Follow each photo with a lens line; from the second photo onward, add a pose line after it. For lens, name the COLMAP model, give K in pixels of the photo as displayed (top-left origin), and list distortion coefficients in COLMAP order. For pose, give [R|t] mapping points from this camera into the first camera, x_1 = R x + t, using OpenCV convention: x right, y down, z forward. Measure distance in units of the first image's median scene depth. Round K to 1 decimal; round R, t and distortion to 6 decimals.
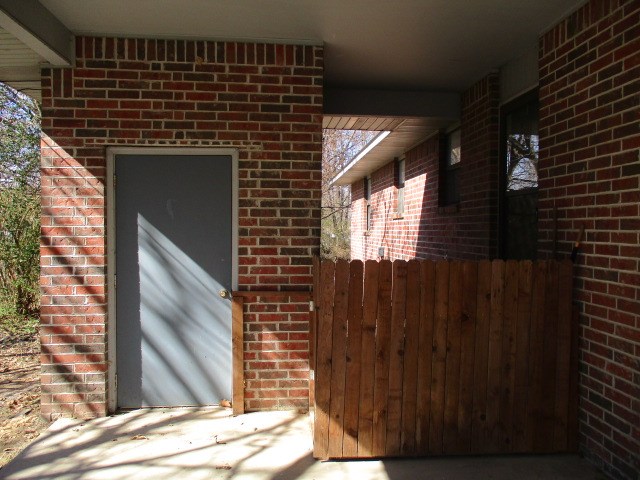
lens RADIAL K [[561.7, 0, 322.0], [0, 561.7, 231.4], [0, 0, 1]] dist [-0.035308, 0.000241]
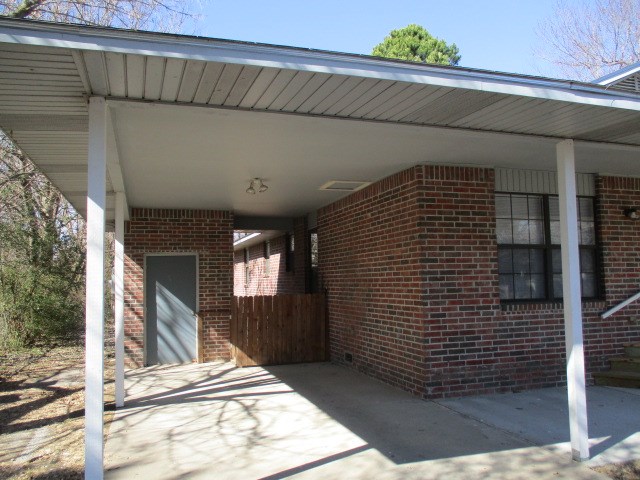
lens RADIAL K [[561.7, 0, 322.0], [0, 561.7, 231.4], [0, 0, 1]] dist [-0.035308, 0.000241]
pose [[0.973735, -0.007796, 0.227549, -0.183008], [0.028418, 0.995760, -0.087490, -0.013002], [-0.225902, 0.091658, 0.969828, -1.488561]]
